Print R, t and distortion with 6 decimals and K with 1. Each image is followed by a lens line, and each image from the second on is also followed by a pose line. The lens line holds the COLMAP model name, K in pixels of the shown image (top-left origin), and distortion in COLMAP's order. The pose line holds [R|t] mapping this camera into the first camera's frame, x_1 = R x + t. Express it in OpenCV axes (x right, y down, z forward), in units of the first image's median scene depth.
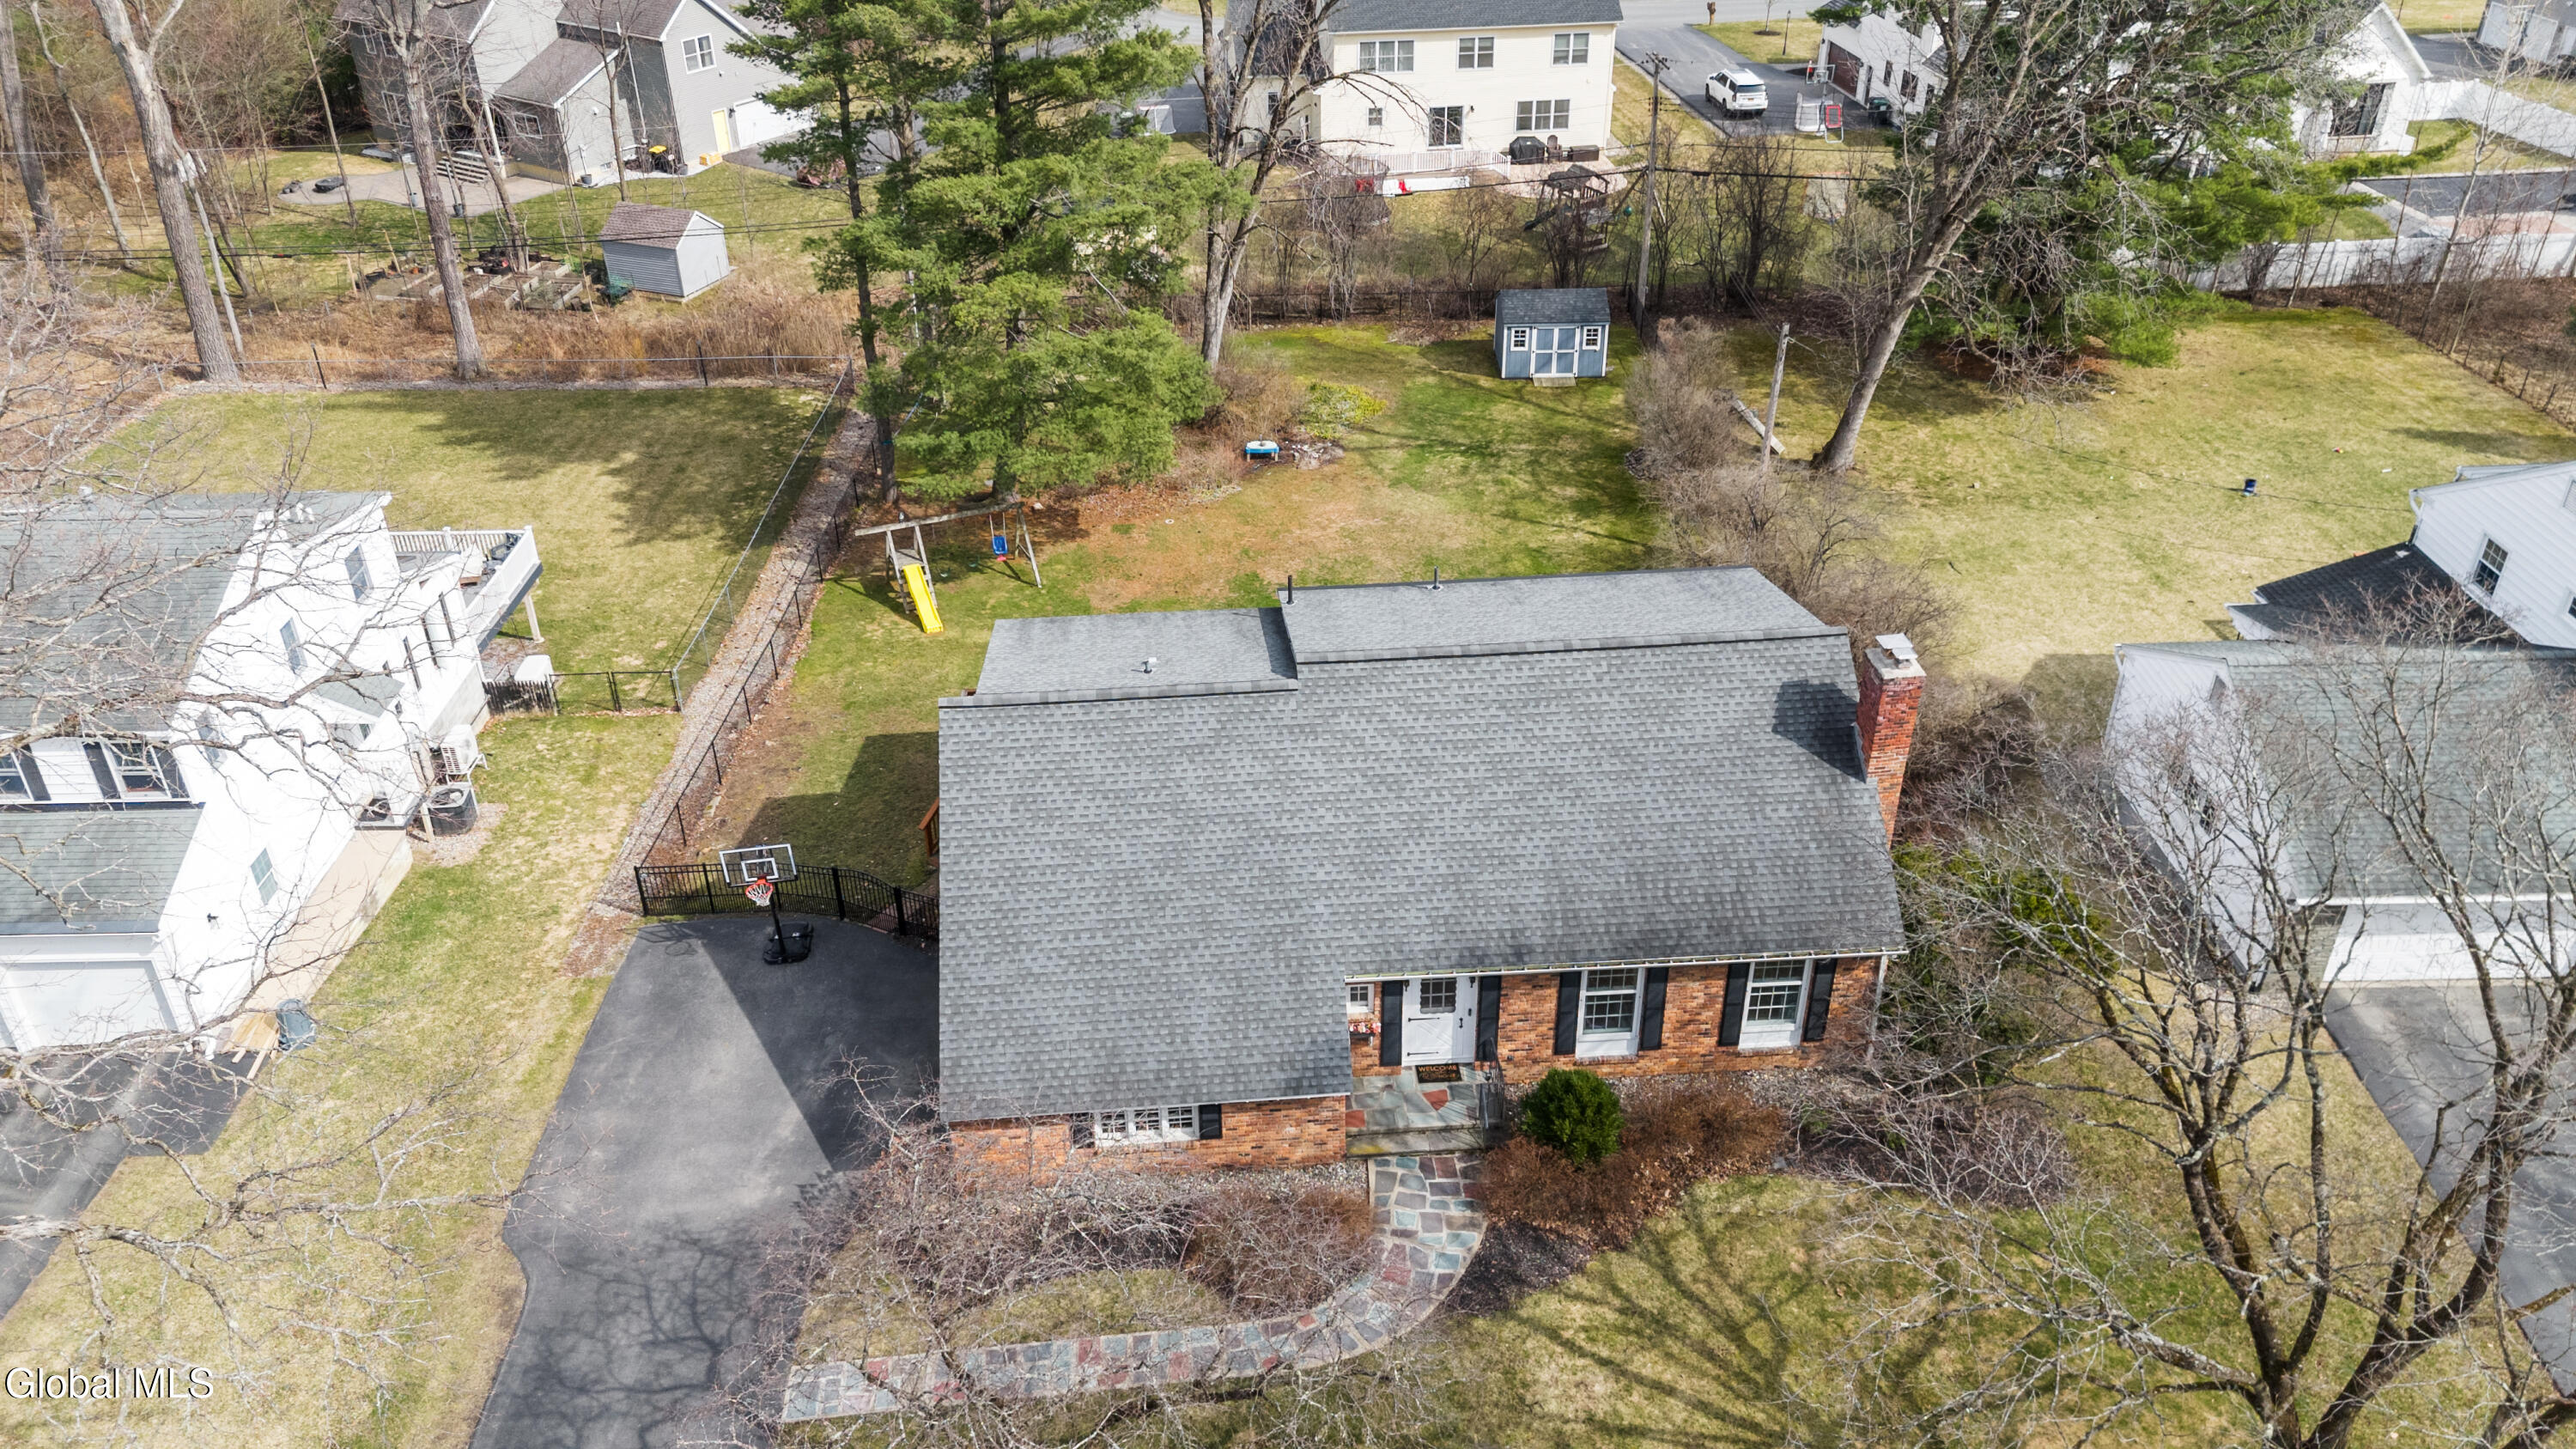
lens RADIAL K [[1897.3, 0, 1280.0], [0, 1897.3, 740.1], [0, 0, 1]] dist [0.070335, -0.057456]
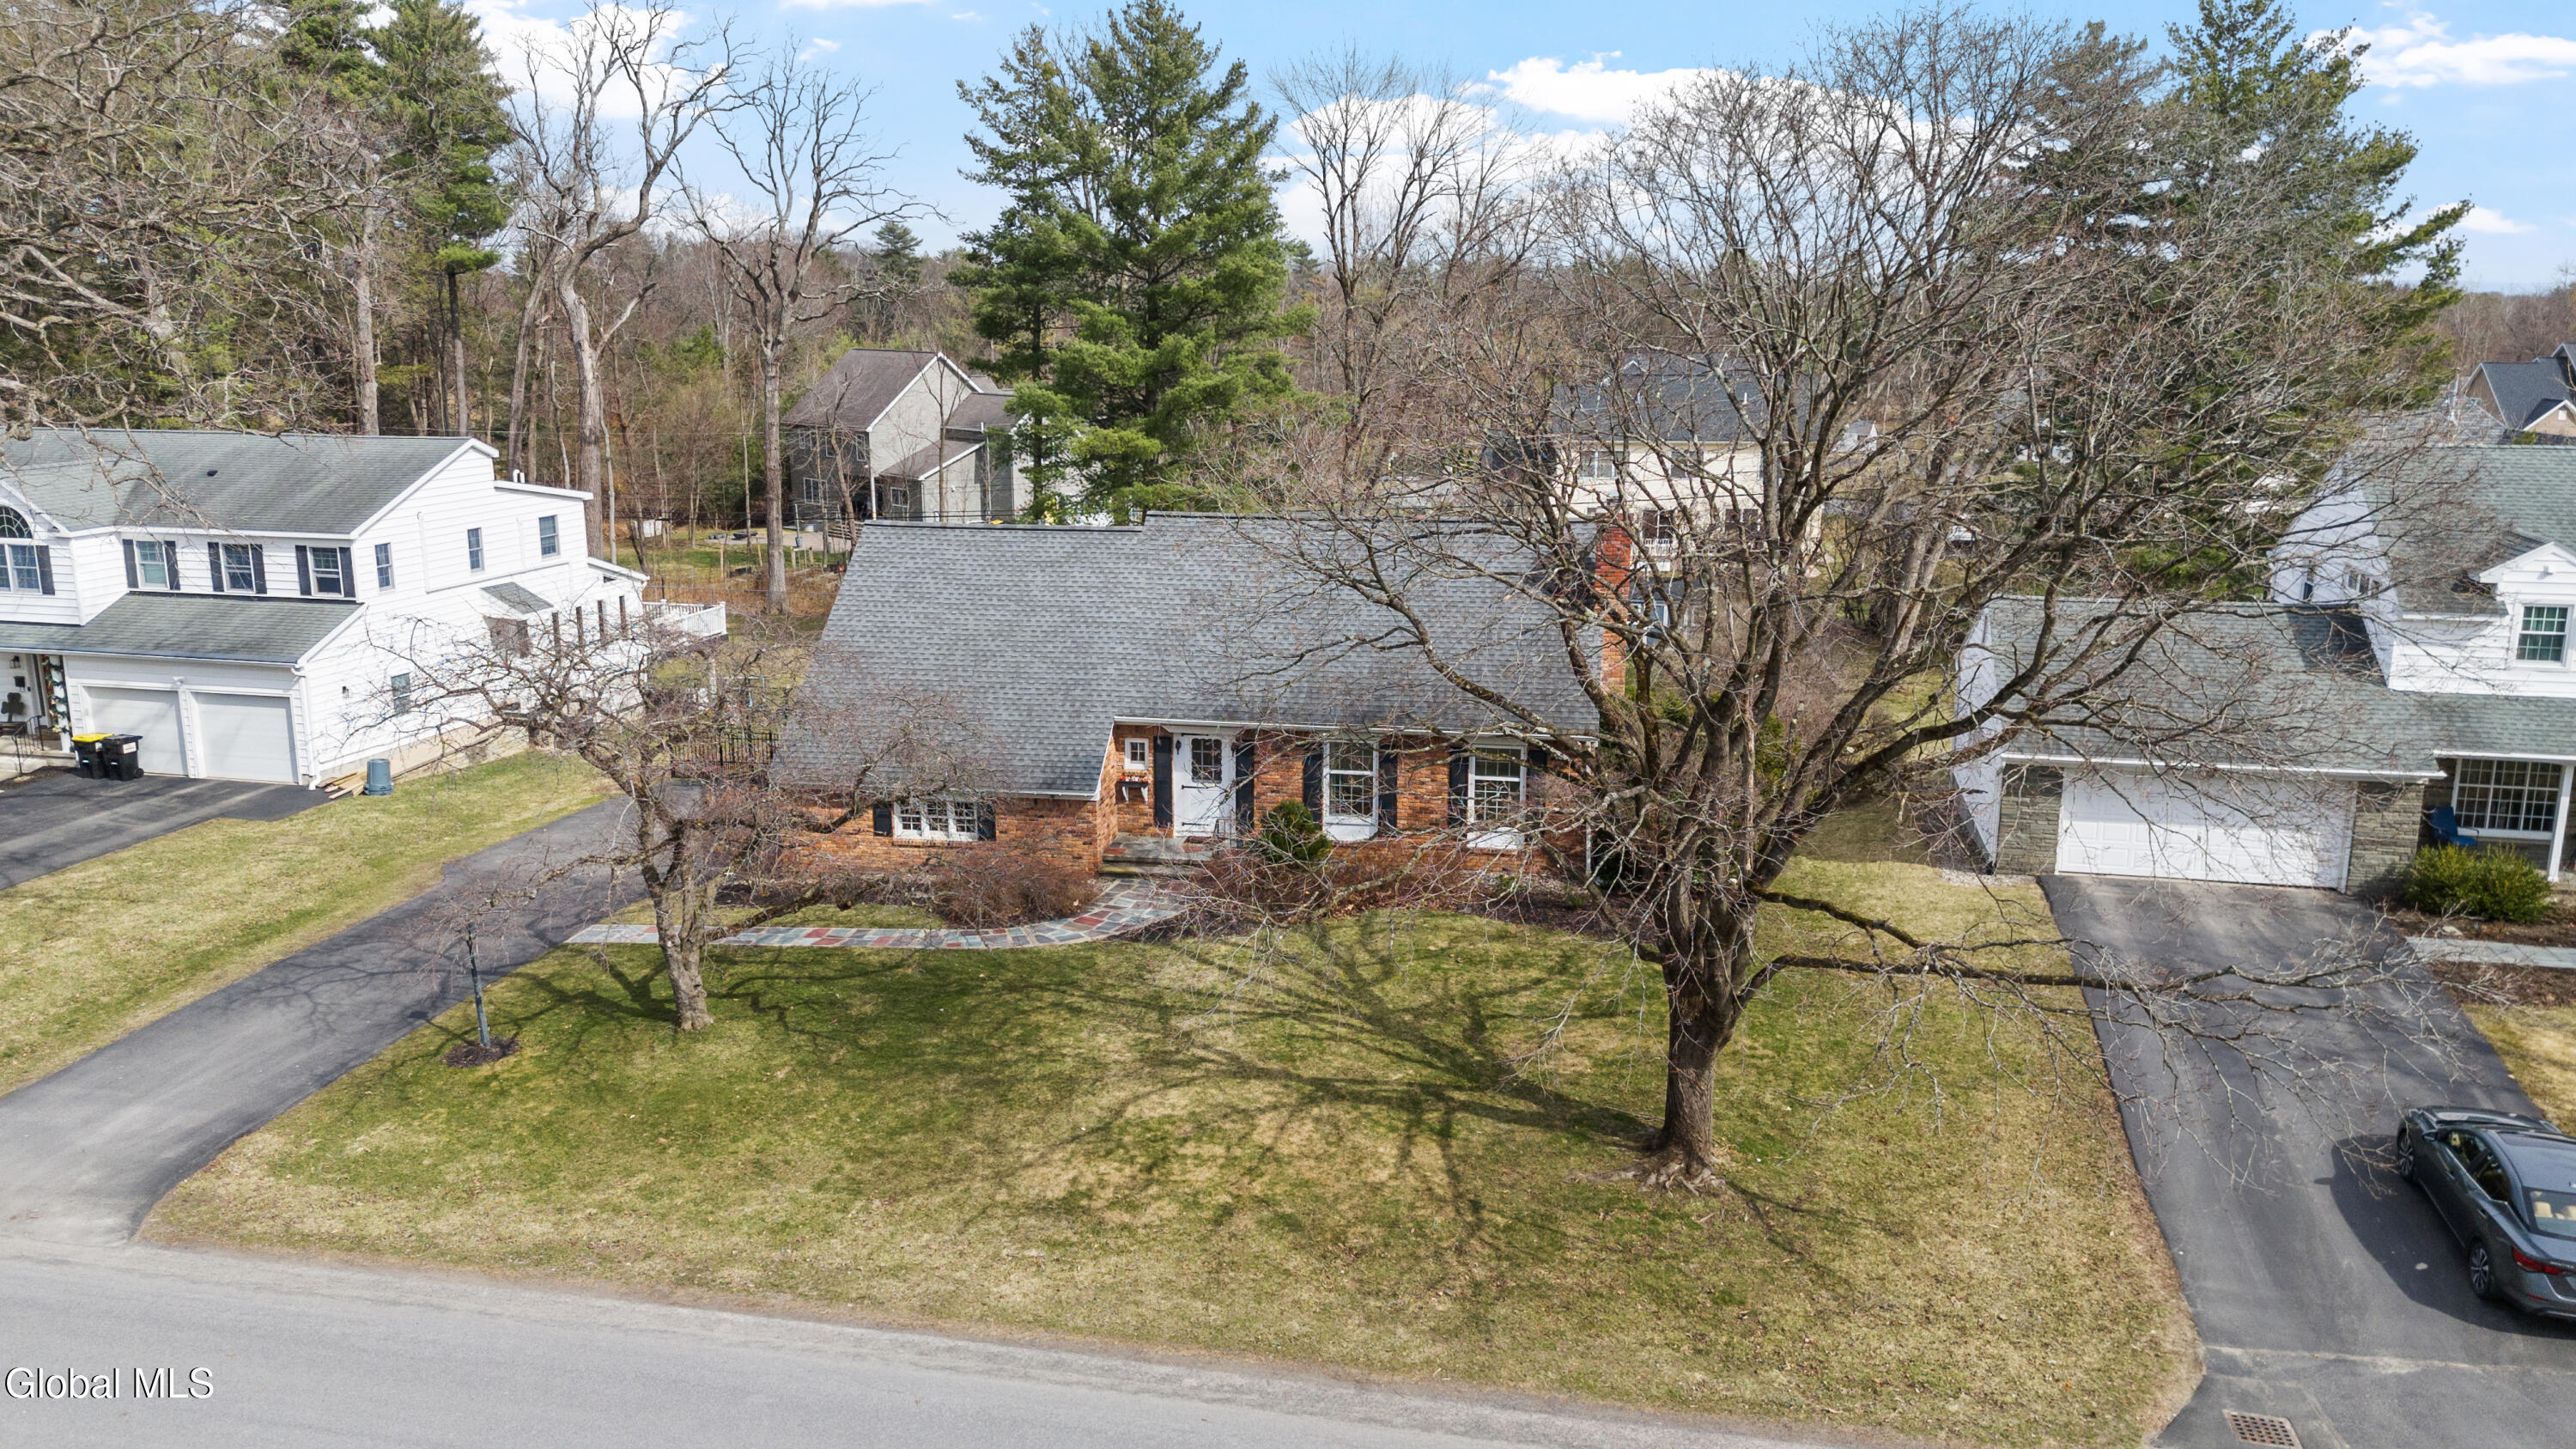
lens RADIAL K [[1897.3, 0, 1280.0], [0, 1897.3, 740.1], [0, 0, 1]] dist [0.070335, -0.057456]
pose [[0.969389, 0.065701, -0.236577, 0.226501], [-0.138937, 0.941215, -0.307913, 0.266577], [0.202440, 0.331356, 0.921532, -0.038888]]
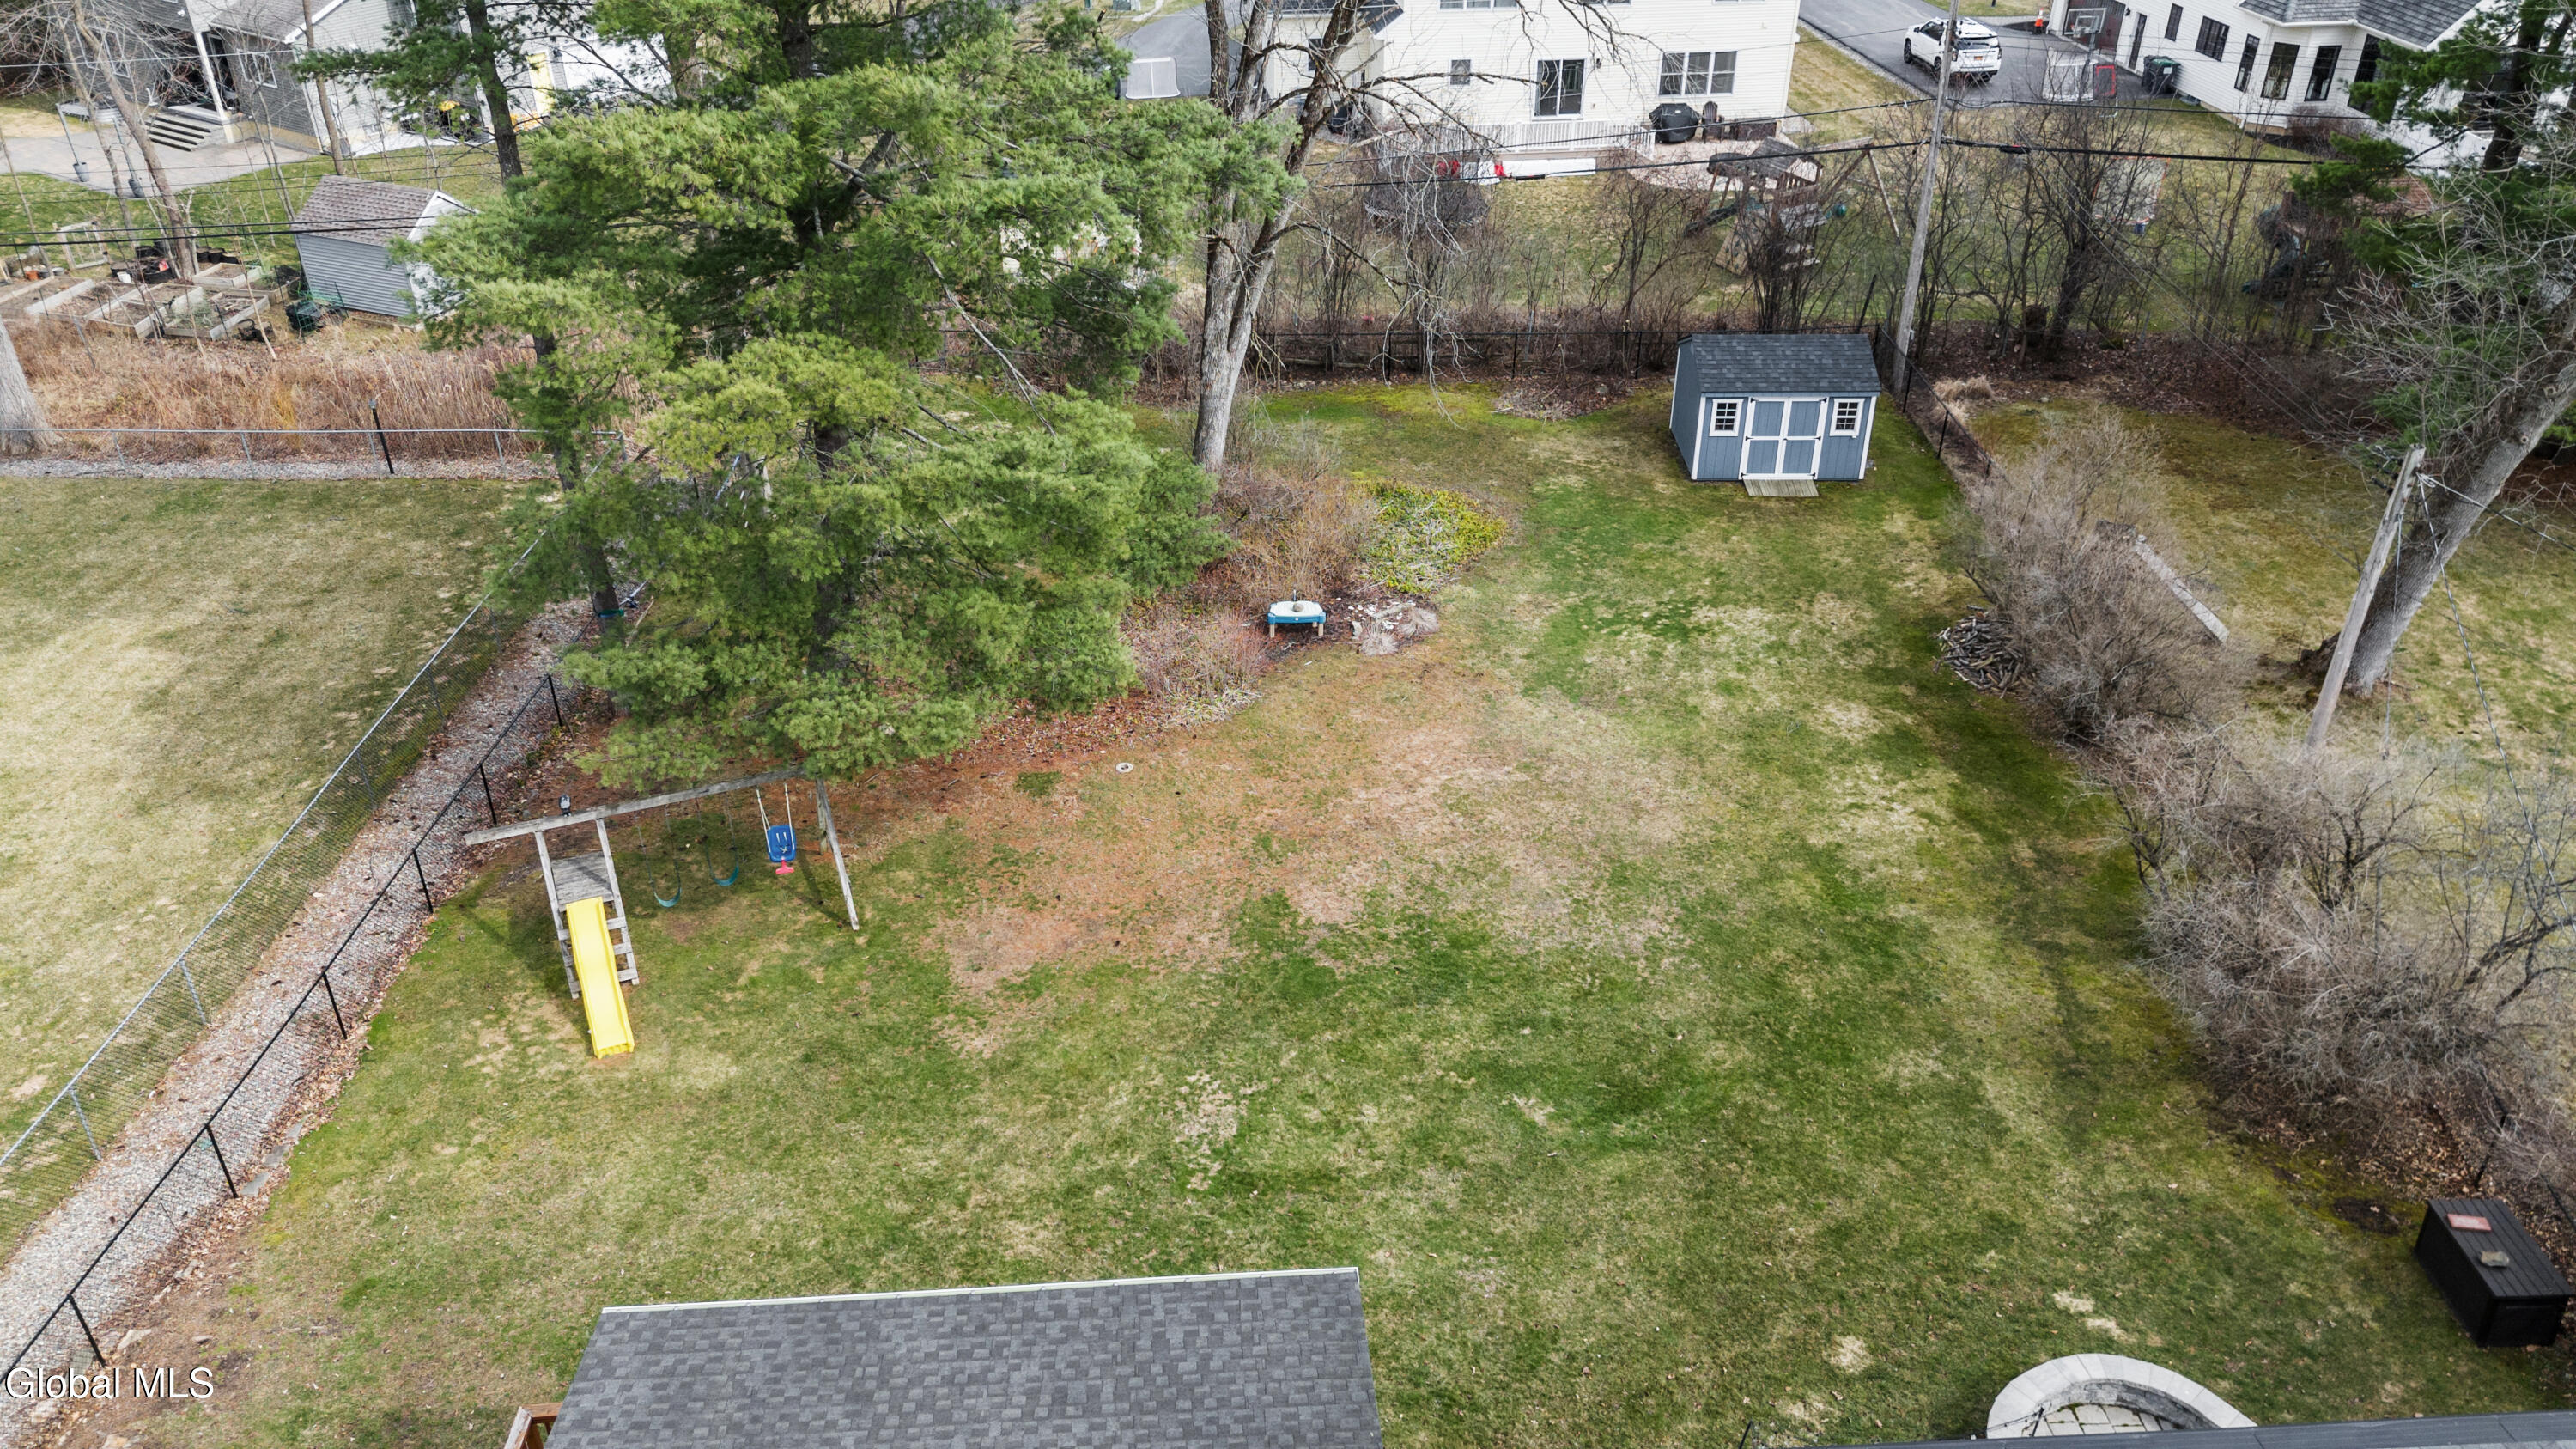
lens RADIAL K [[1897.3, 0, 1280.0], [0, 1897.3, 740.1], [0, 0, 1]] dist [0.070335, -0.057456]
pose [[0.999811, 0.015667, -0.011507, -0.007897], [-0.015666, 0.999877, 0.000168, -0.124656], [0.011508, 0.000012, 0.999934, 0.462871]]
